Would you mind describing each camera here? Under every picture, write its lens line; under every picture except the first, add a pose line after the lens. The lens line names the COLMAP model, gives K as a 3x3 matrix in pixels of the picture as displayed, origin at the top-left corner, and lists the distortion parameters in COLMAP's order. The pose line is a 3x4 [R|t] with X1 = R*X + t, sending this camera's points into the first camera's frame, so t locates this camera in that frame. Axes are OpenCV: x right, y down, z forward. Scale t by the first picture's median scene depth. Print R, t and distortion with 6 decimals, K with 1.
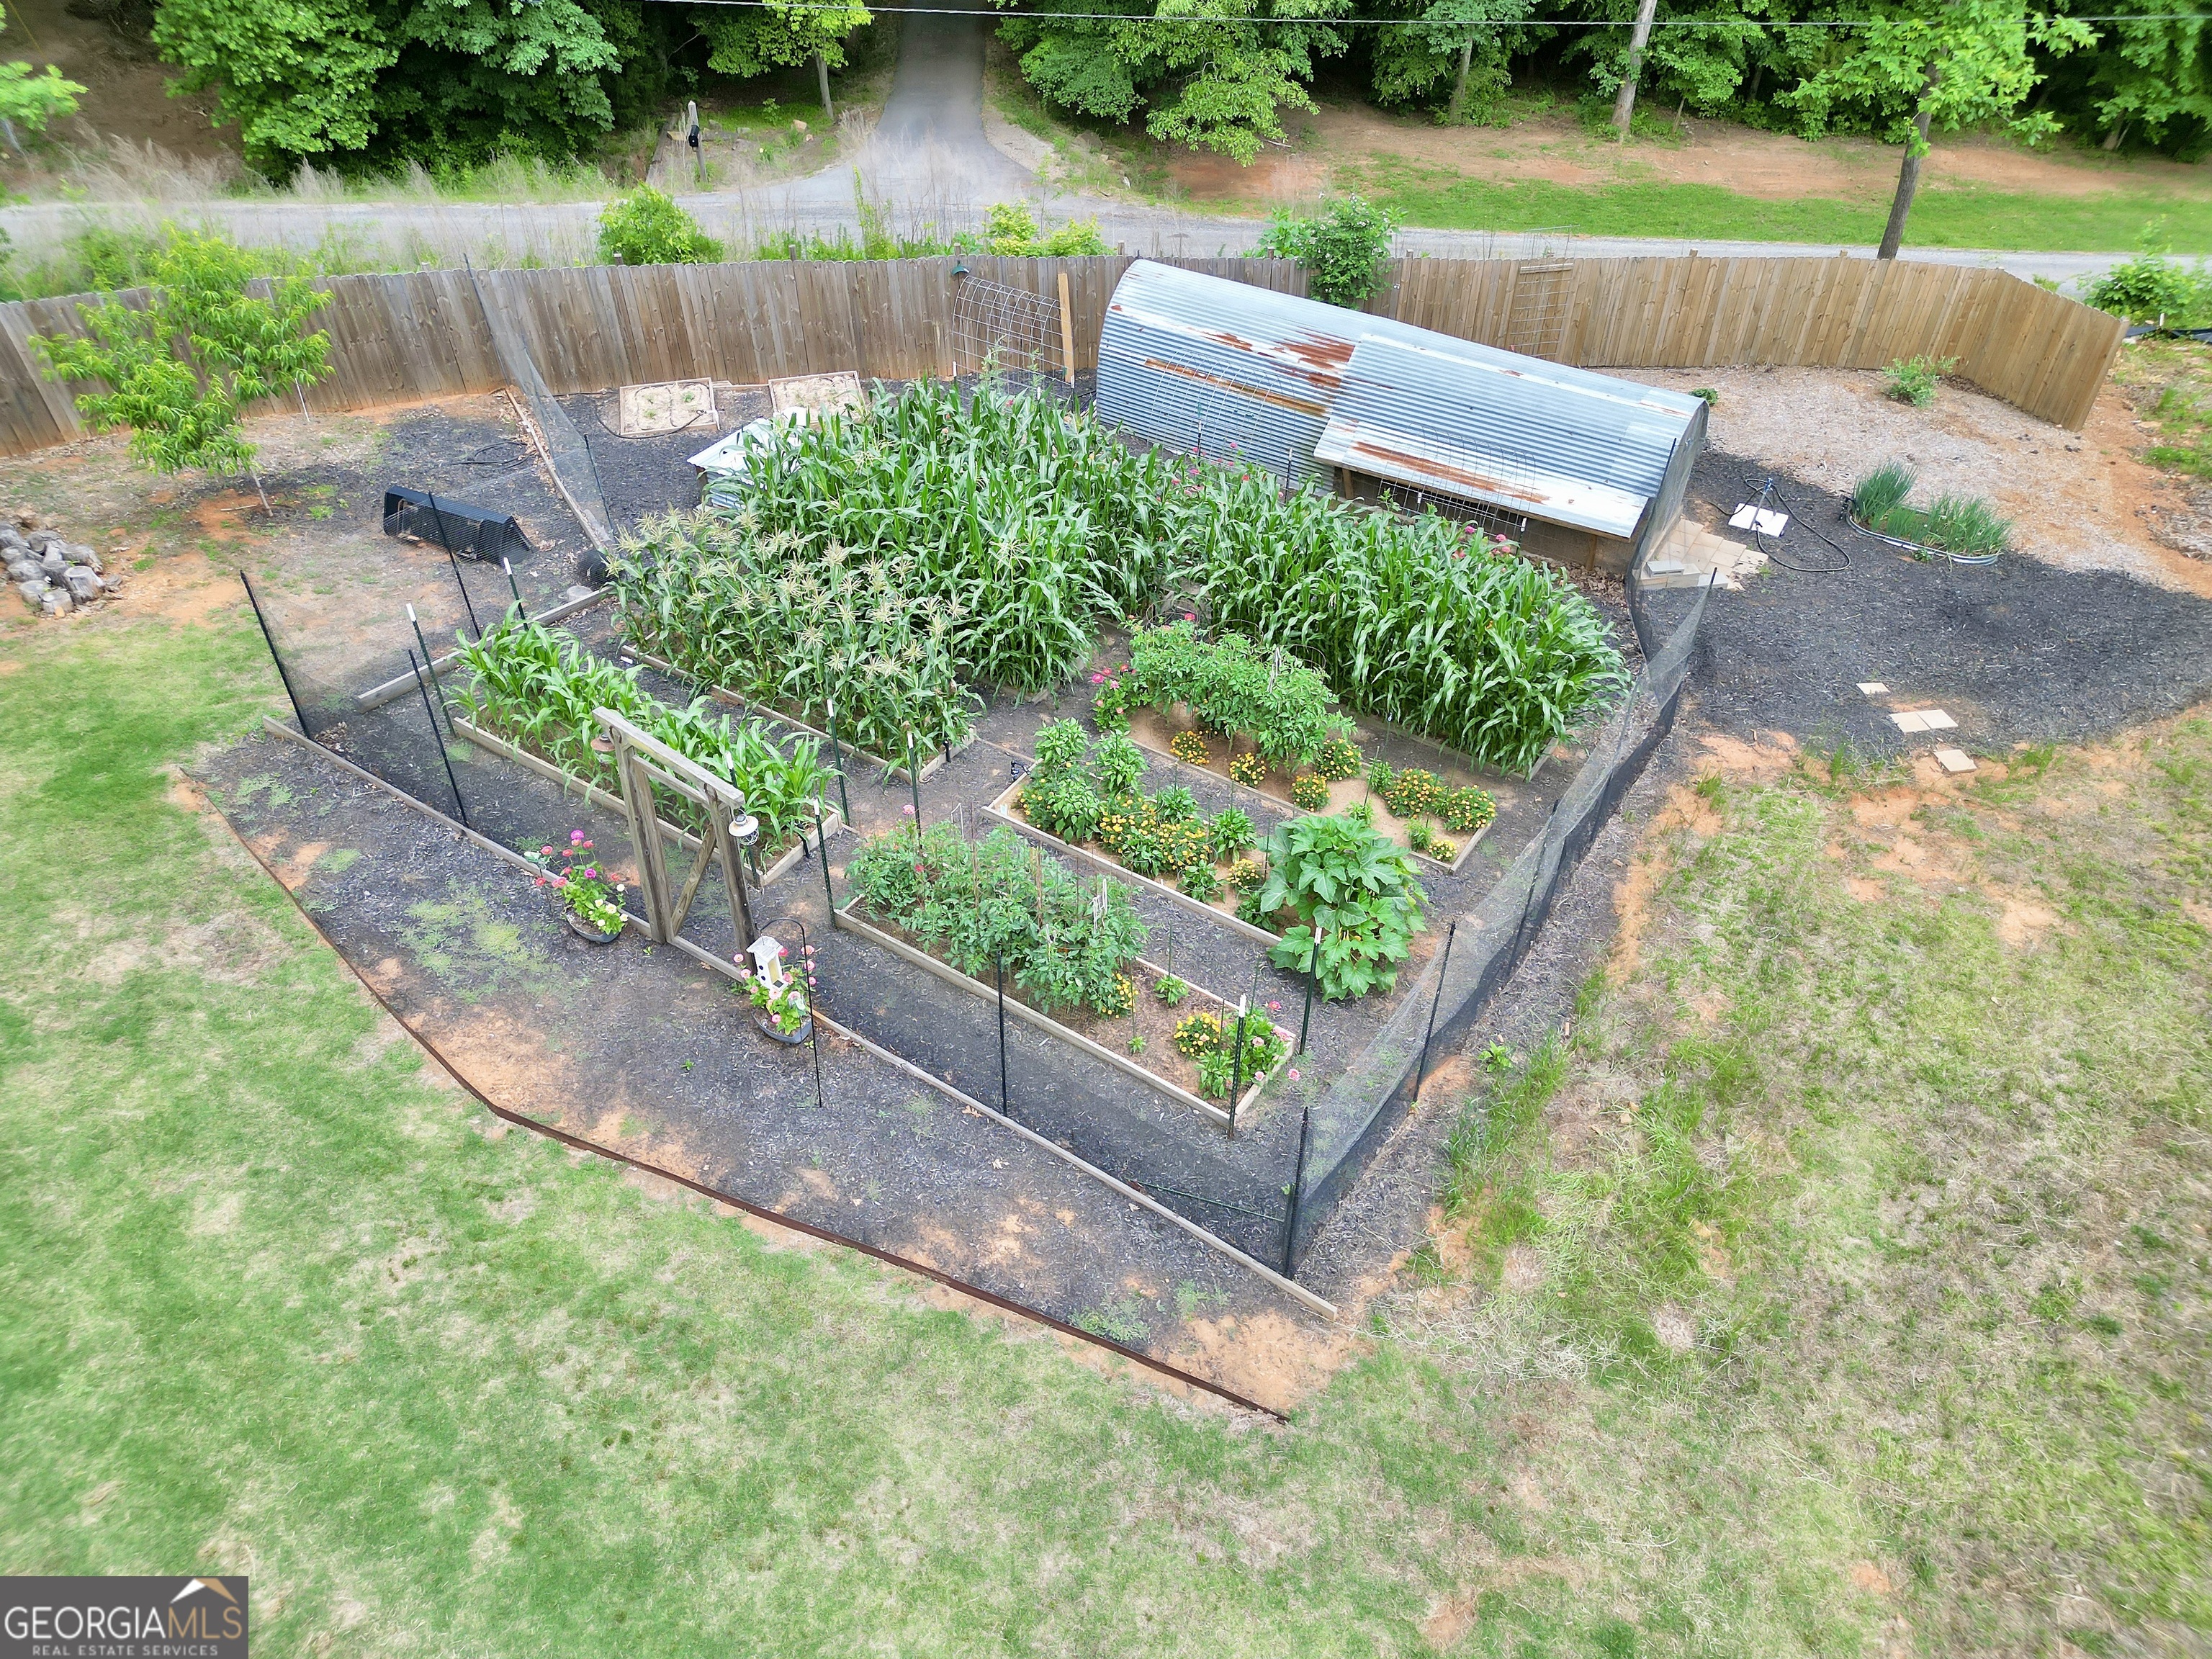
lens RADIAL K [[1566.5, 0, 1106.0], [0, 1566.5, 829.5], [0, 0, 1]] dist [0.050533, -0.004274]
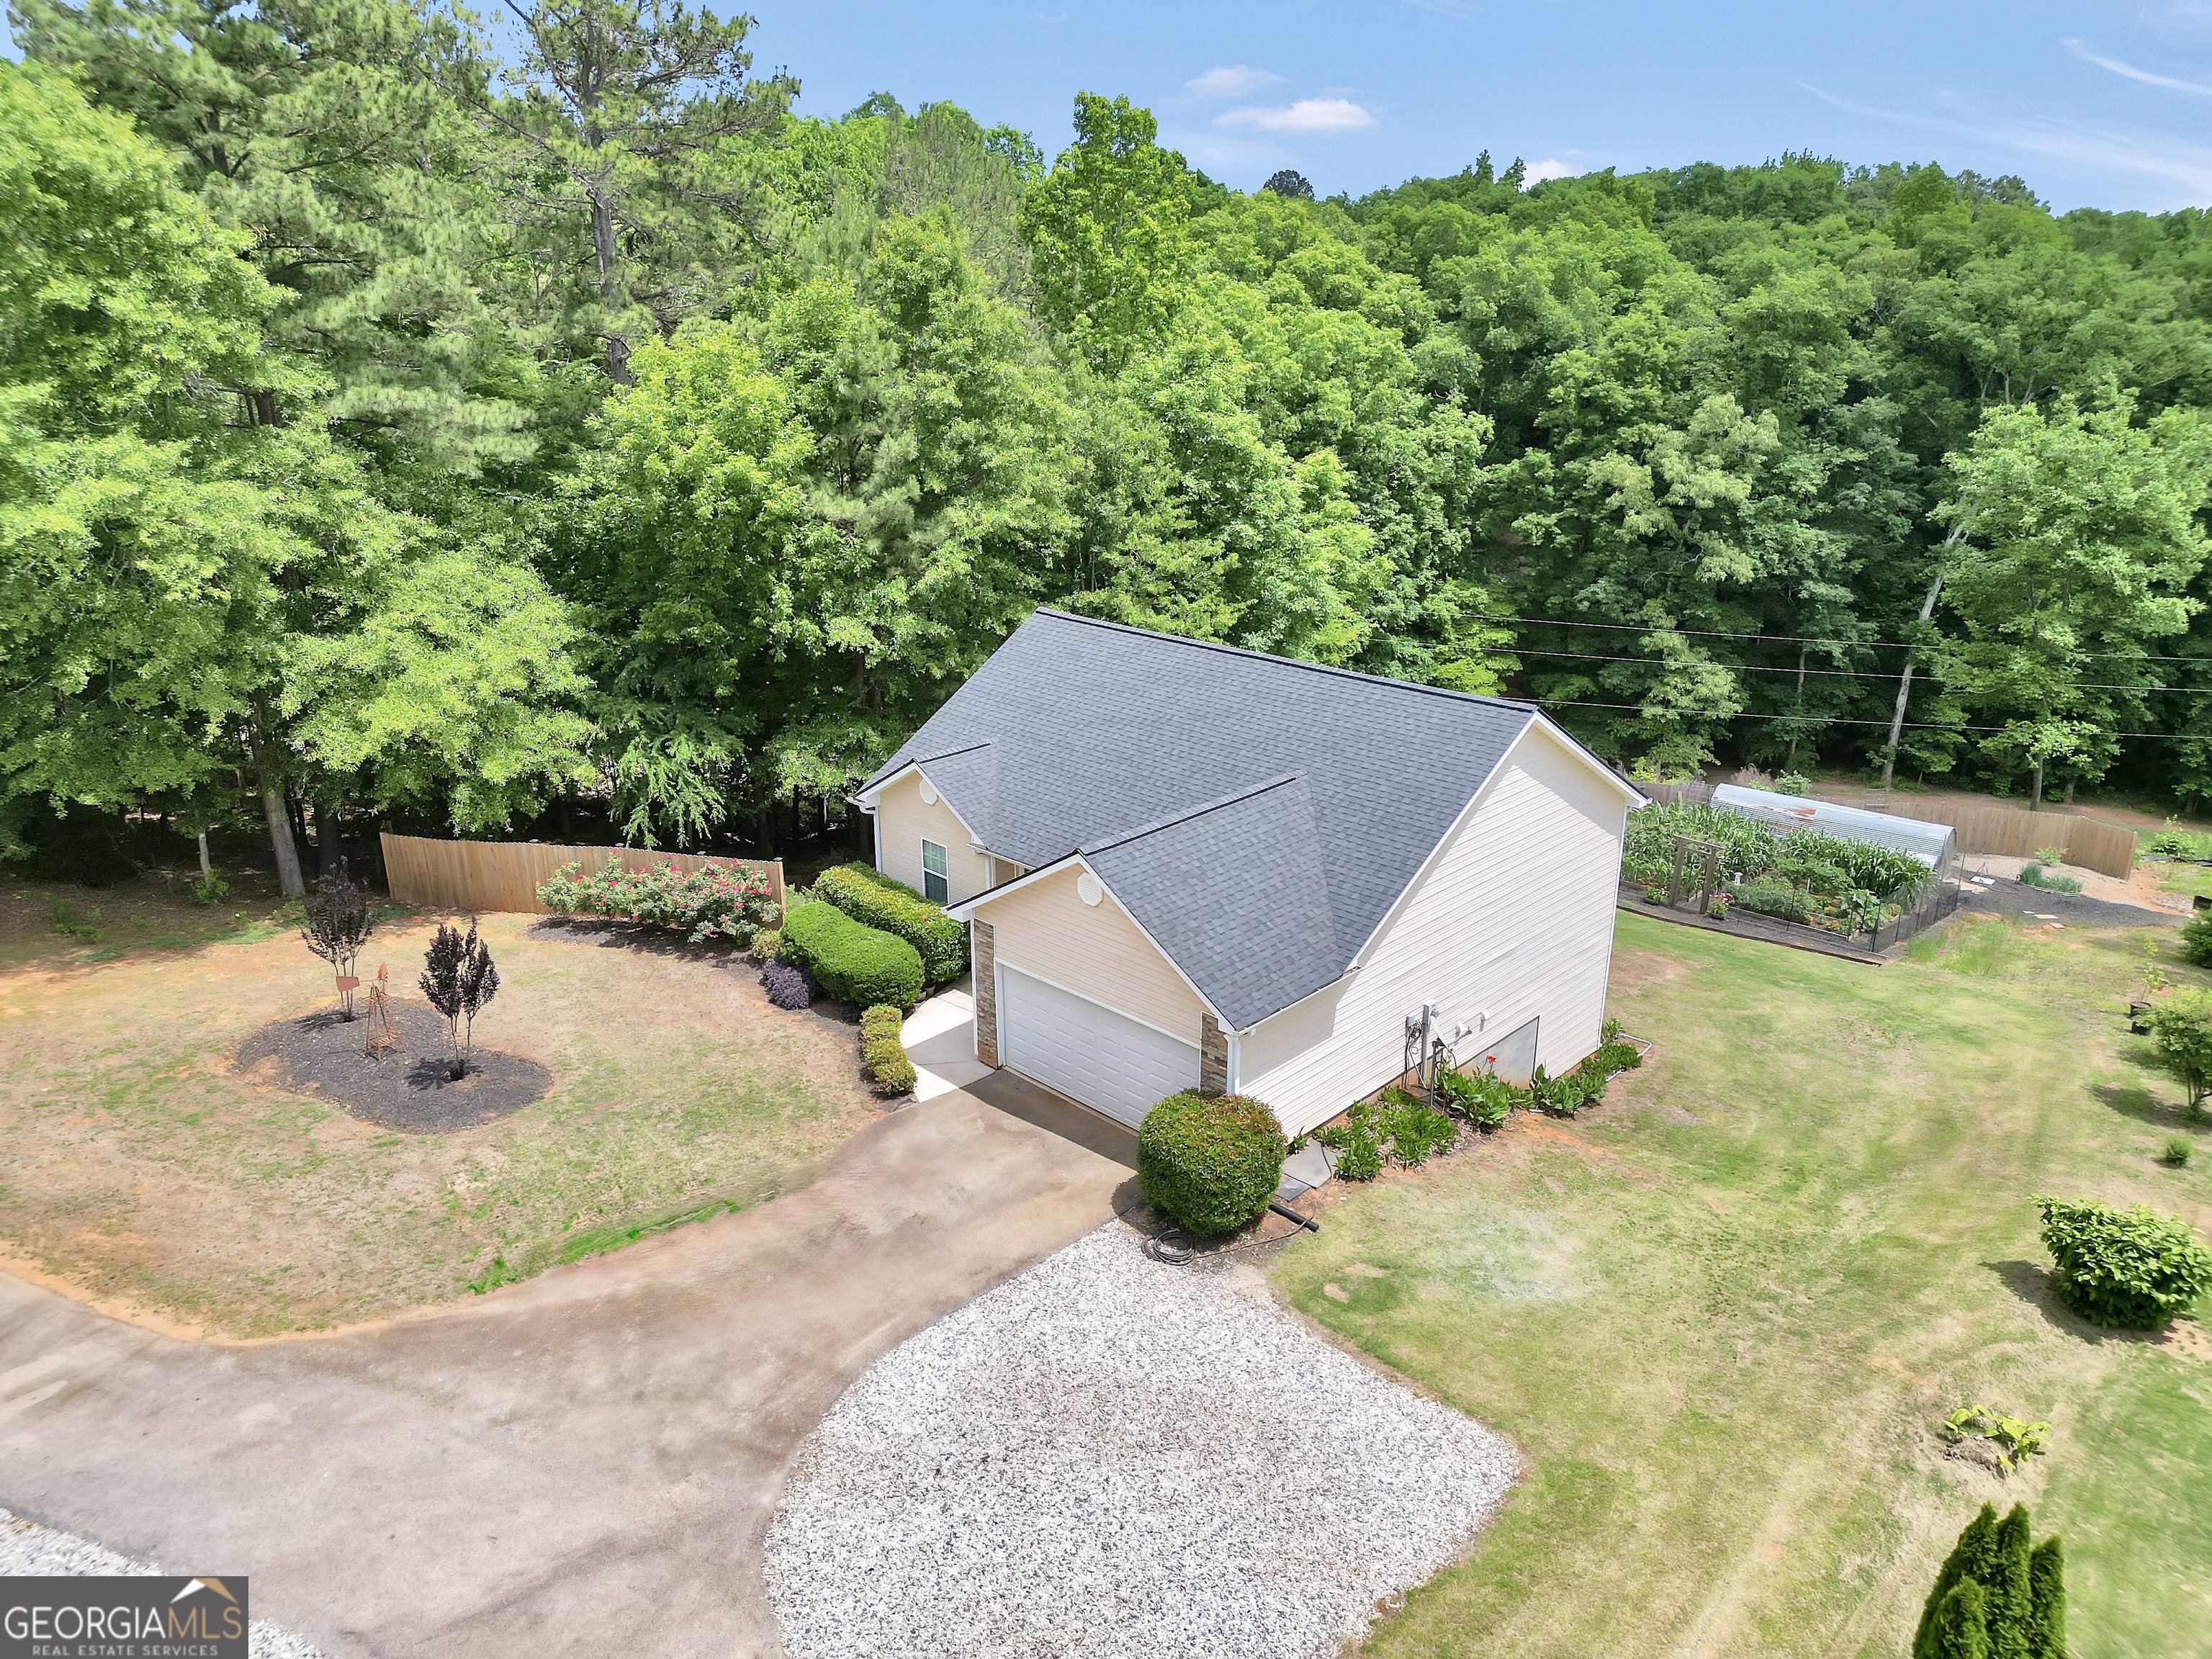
lens RADIAL K [[1536.0, 0, 1106.0], [0, 1536.0, 829.5], [0, 0, 1]] dist [0.056679, -0.000853]
pose [[0.987415, 0.047677, -0.150791, -0.309741], [-0.104556, 0.912171, -0.396248, 0.438794], [0.118655, 0.407027, 0.905676, -0.754403]]
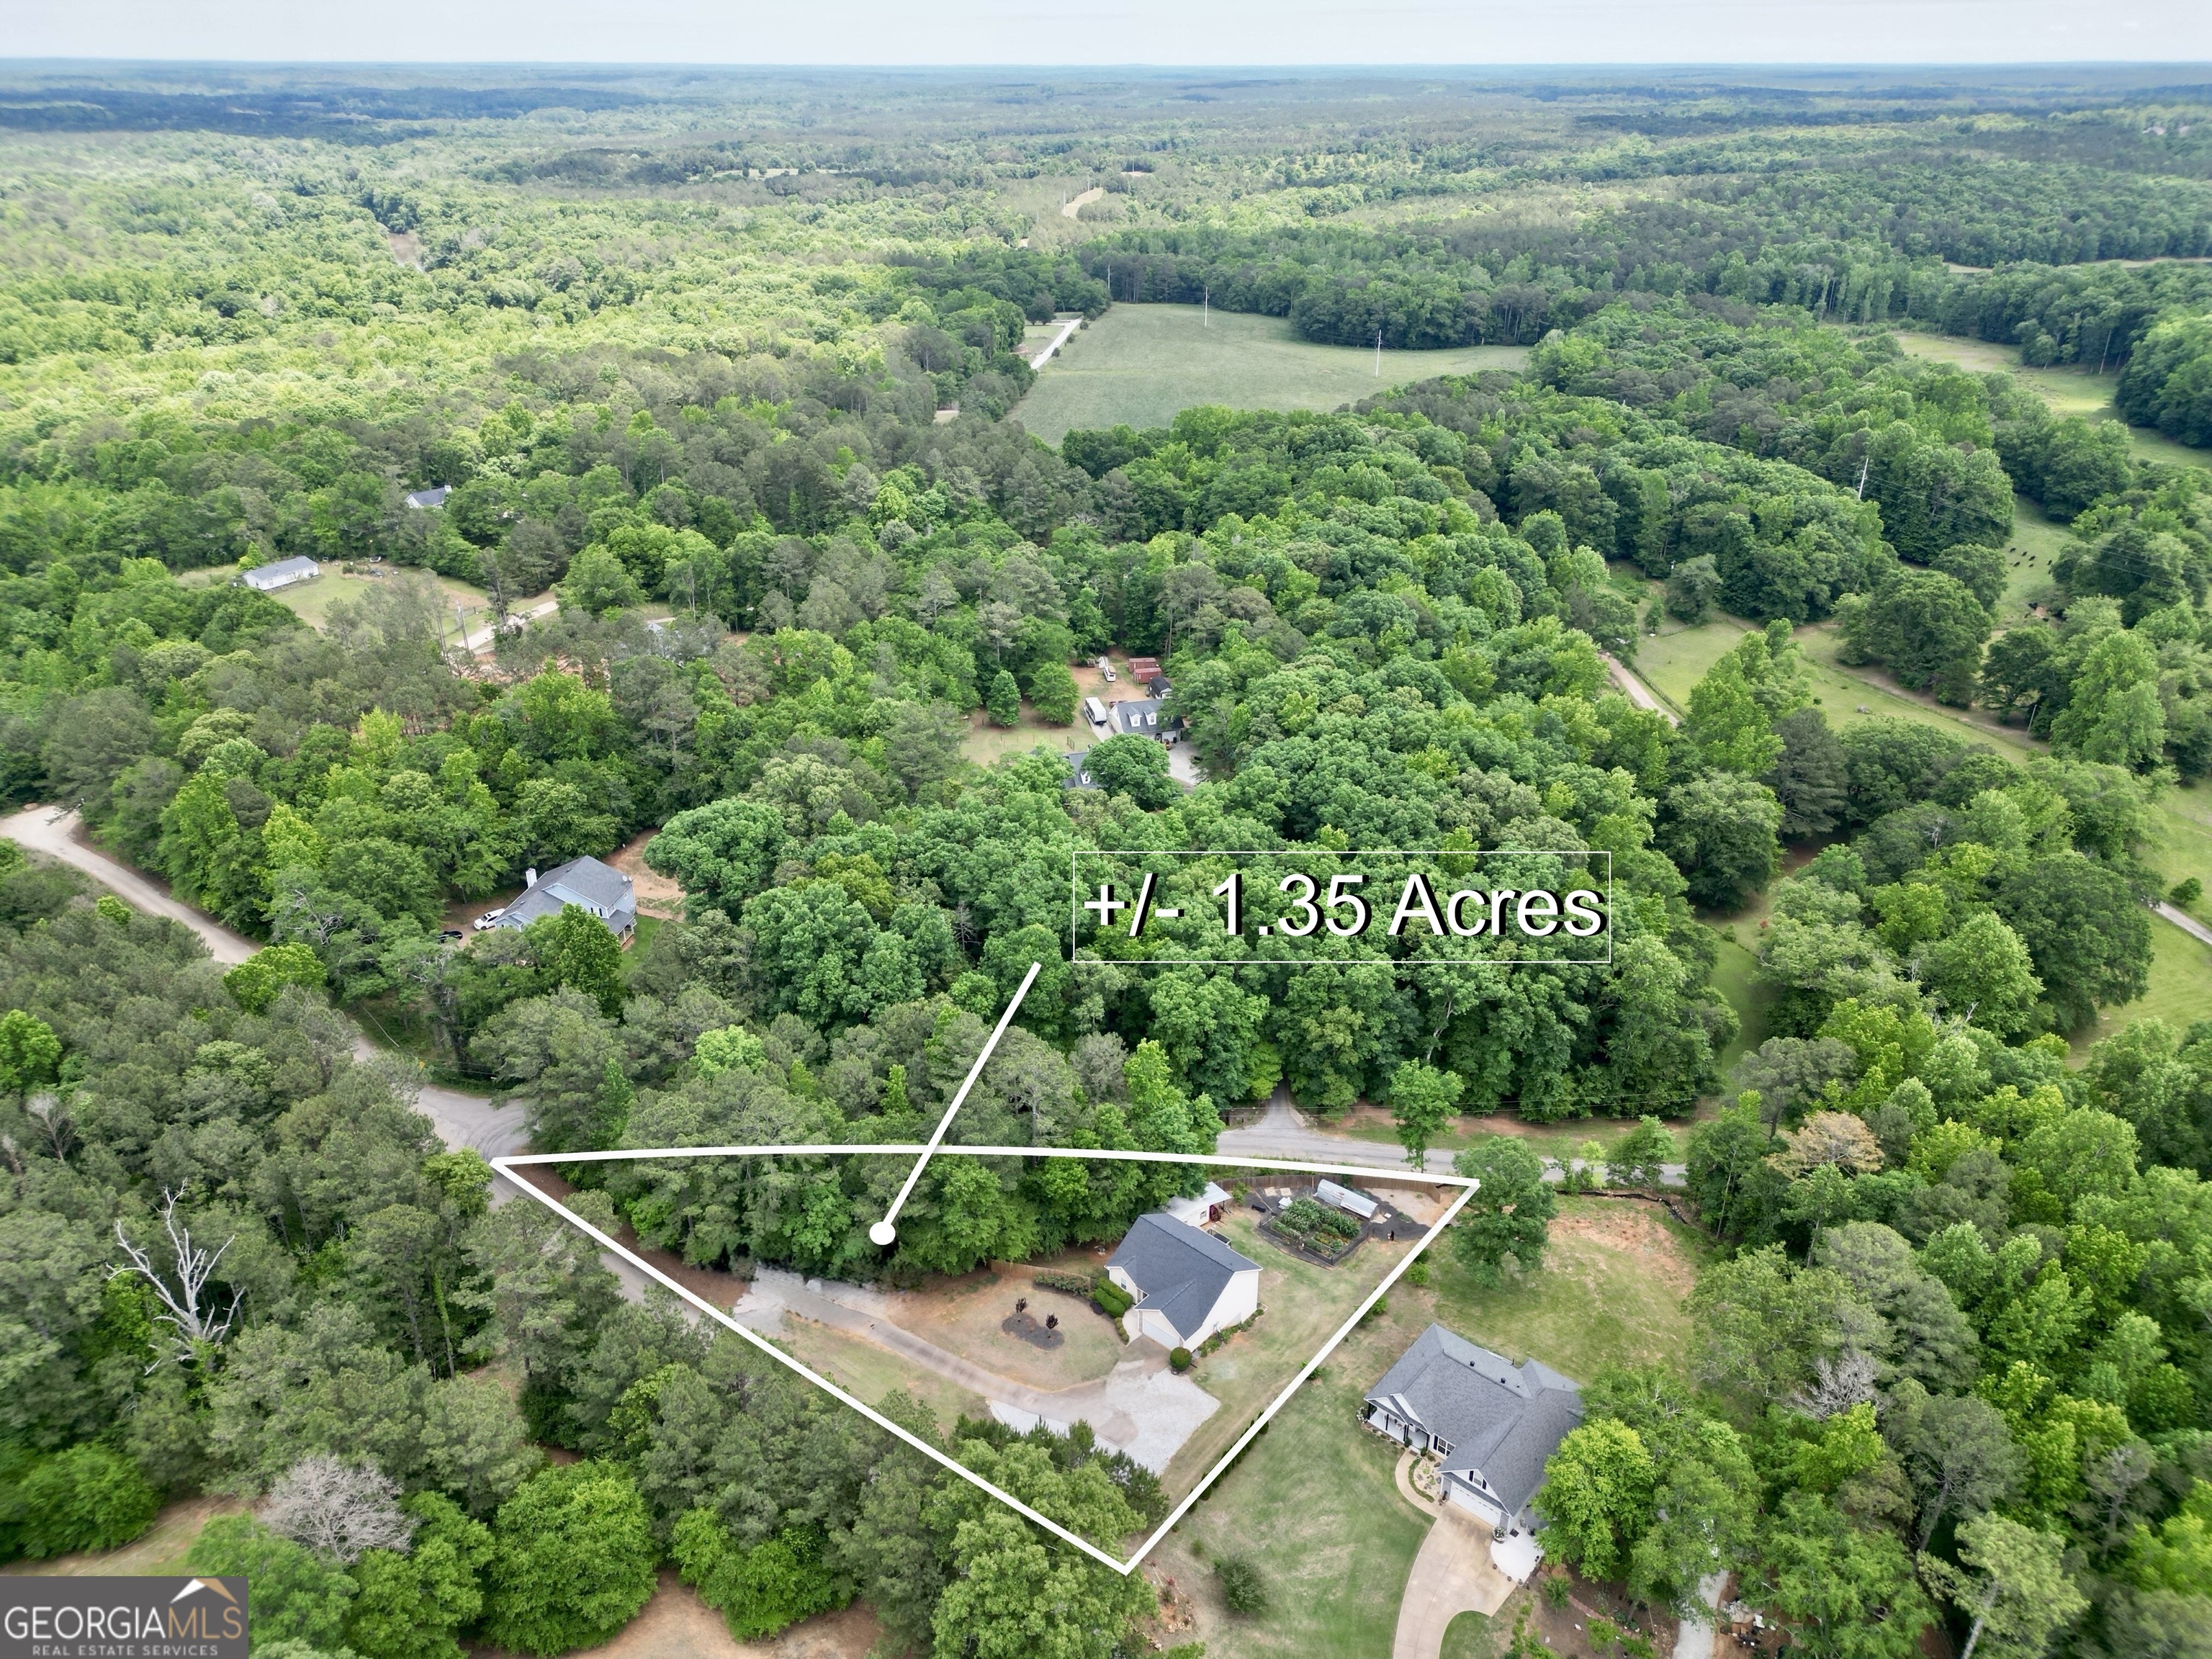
lens RADIAL K [[1528.2, 0, 1110.1], [0, 1528.2, 788.8], [0, 0, 1]] dist [0.053466, -0.065580]
pose [[0.994336, 0.041388, -0.097890, -0.214924], [-0.071542, 0.941784, -0.328519, 0.259638], [0.078594, 0.333662, 0.939411, -4.128634]]
